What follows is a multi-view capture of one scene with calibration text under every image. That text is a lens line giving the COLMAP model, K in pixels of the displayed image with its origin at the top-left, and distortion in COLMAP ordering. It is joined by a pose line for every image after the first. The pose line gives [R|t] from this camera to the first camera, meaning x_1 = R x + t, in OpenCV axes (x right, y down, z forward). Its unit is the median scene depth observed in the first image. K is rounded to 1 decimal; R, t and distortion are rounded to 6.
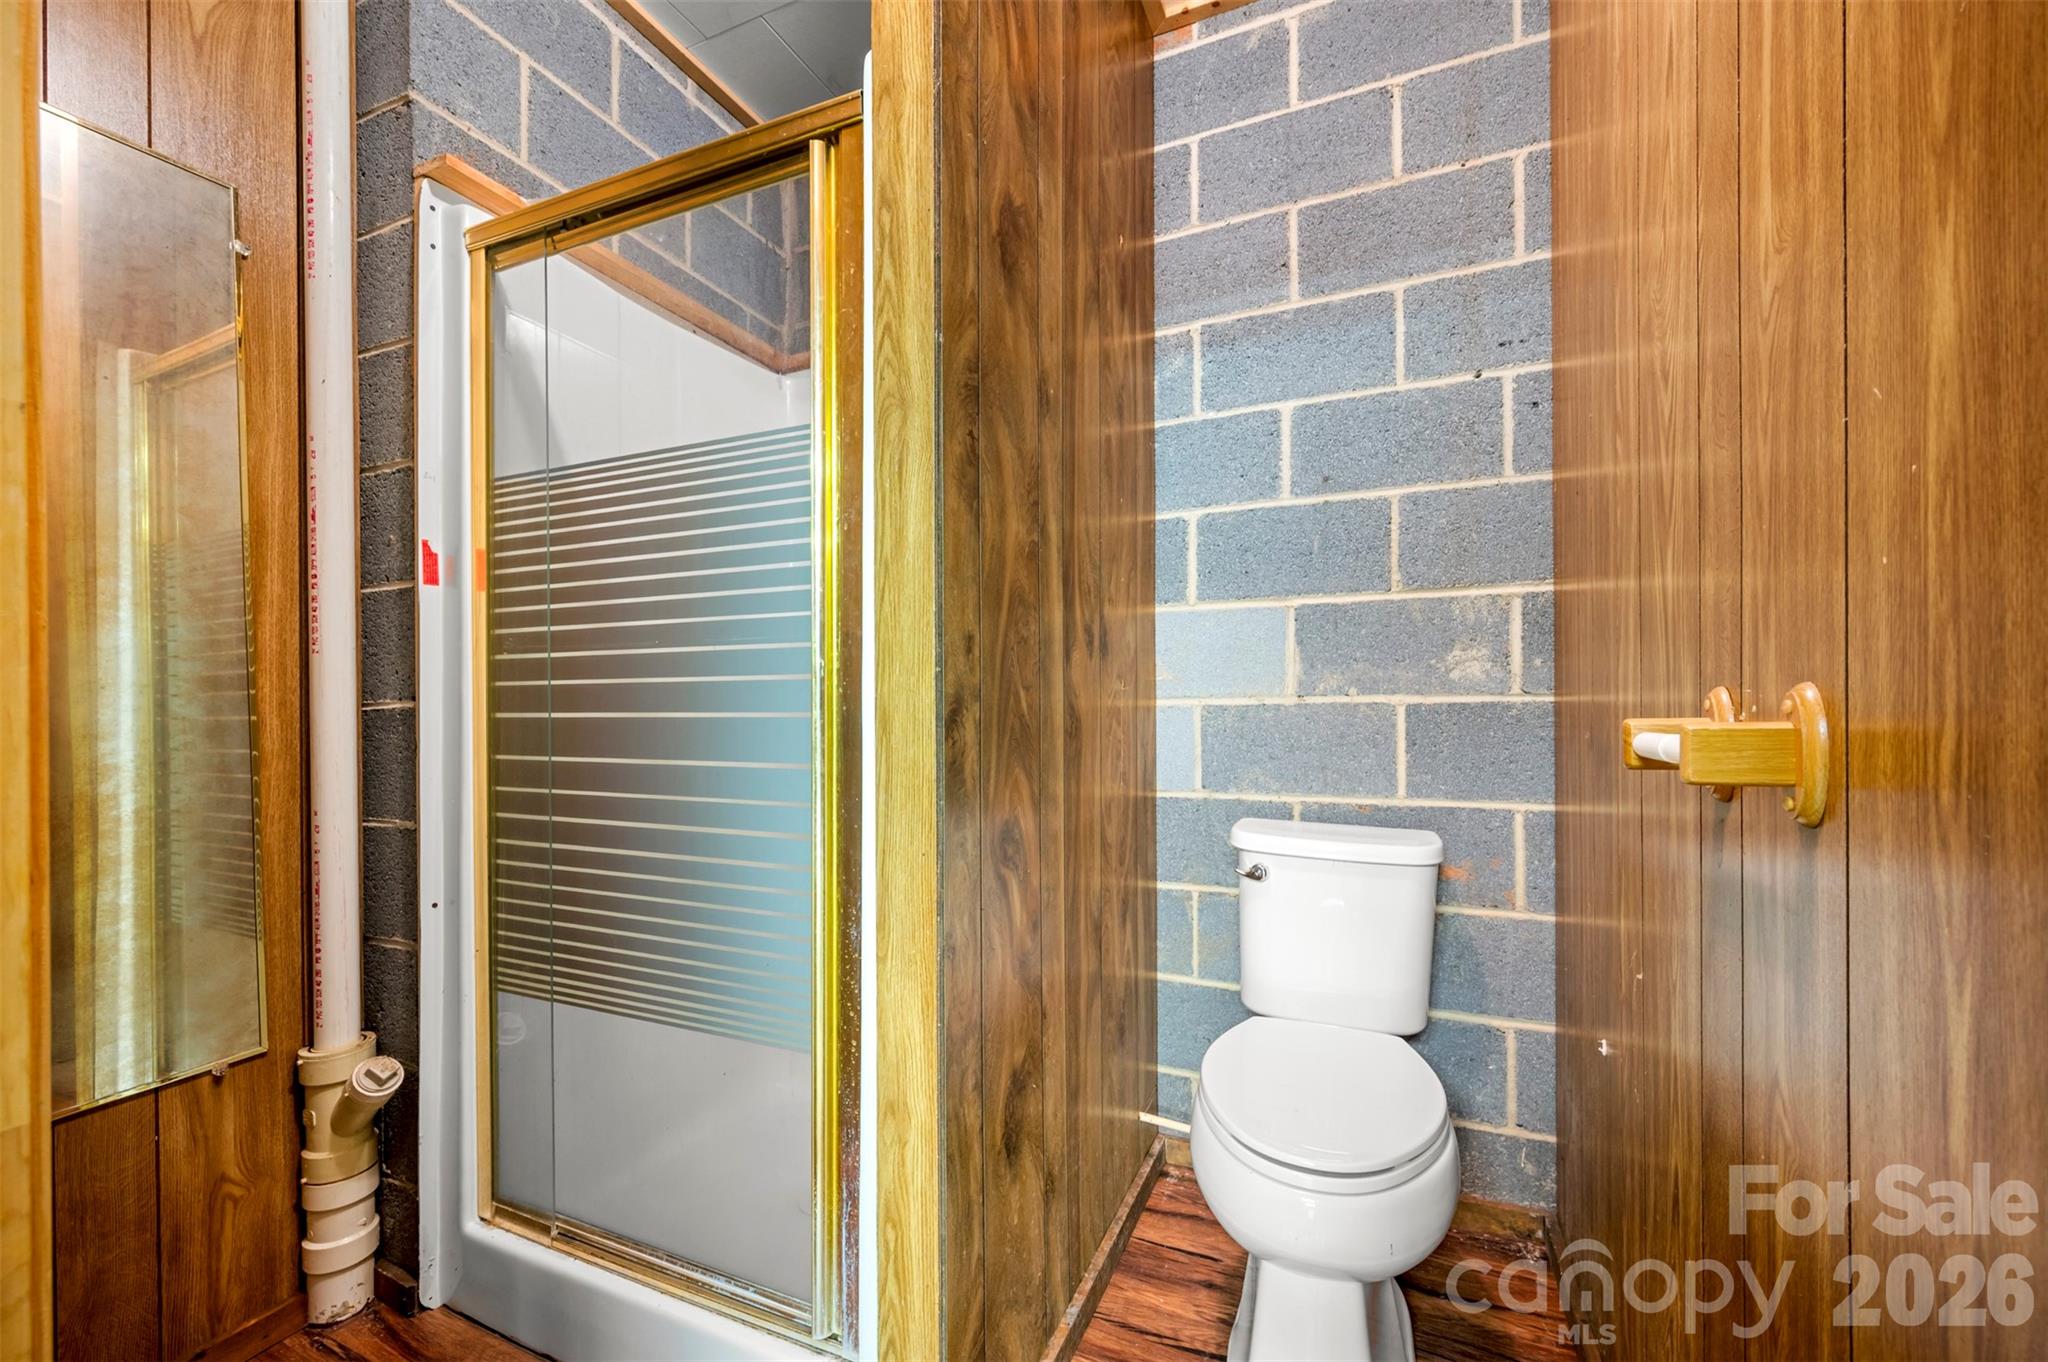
lens RADIAL K [[825.7, 0, 1023.2], [0, 825.7, 693.8], [0, 0, 1]] dist [0.001793, 0.001434]
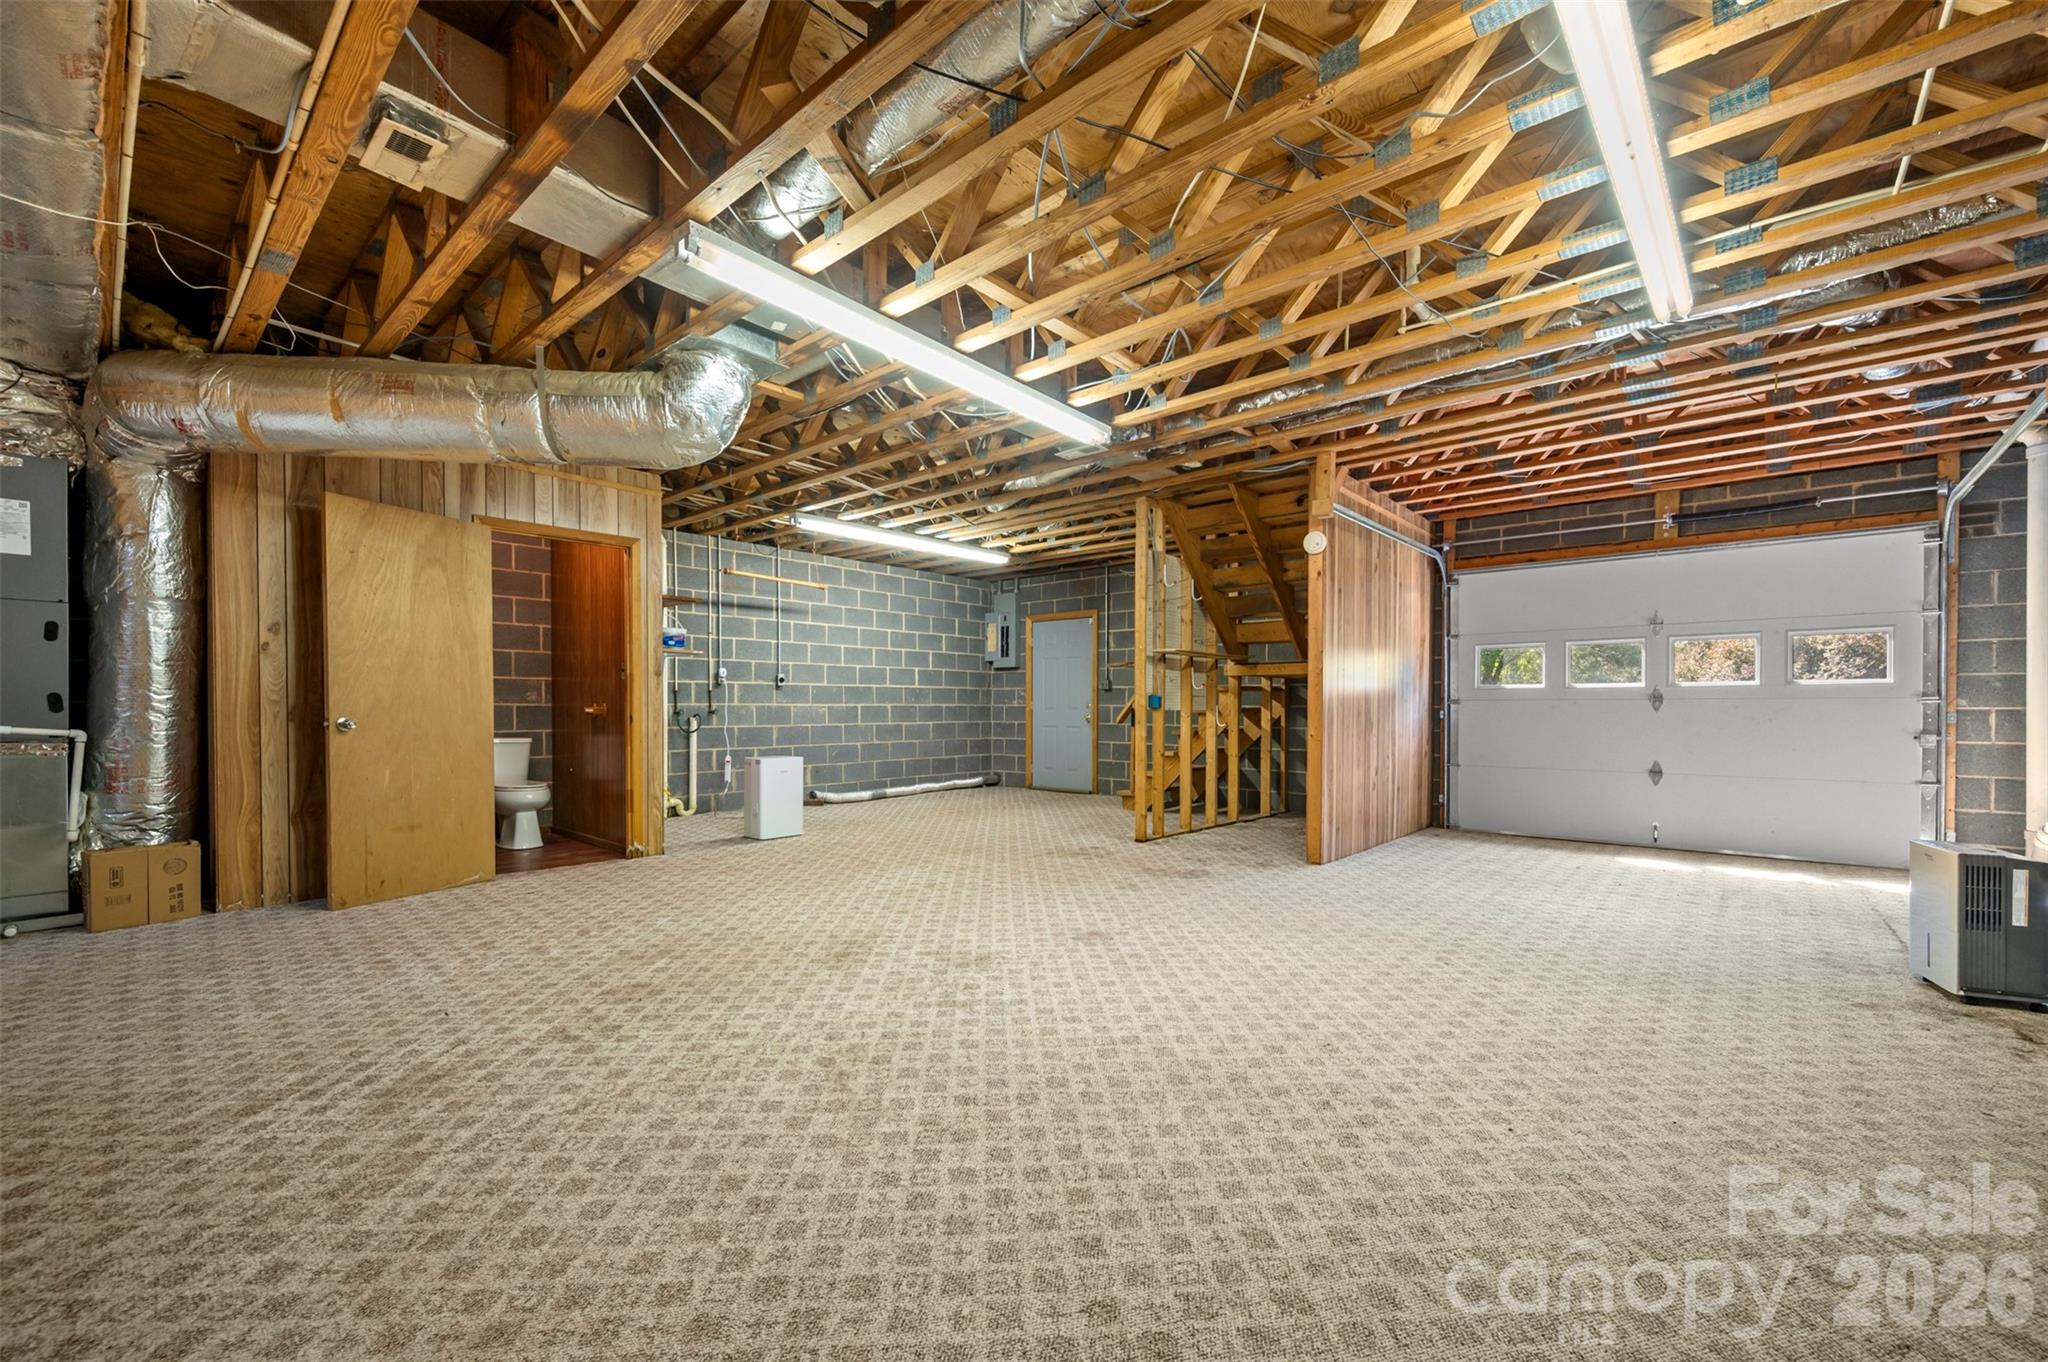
lens RADIAL K [[825.7, 0, 1006.8], [0, 825.7, 712.5], [0, 0, 1]] dist [0.001793, 0.001434]
pose [[0.320934, -0.005130, 0.947088, -2.608328], [-0.000454, 0.999984, 0.005570, 0.019691], [-0.947101, -0.002217, 0.320927, -2.557988]]
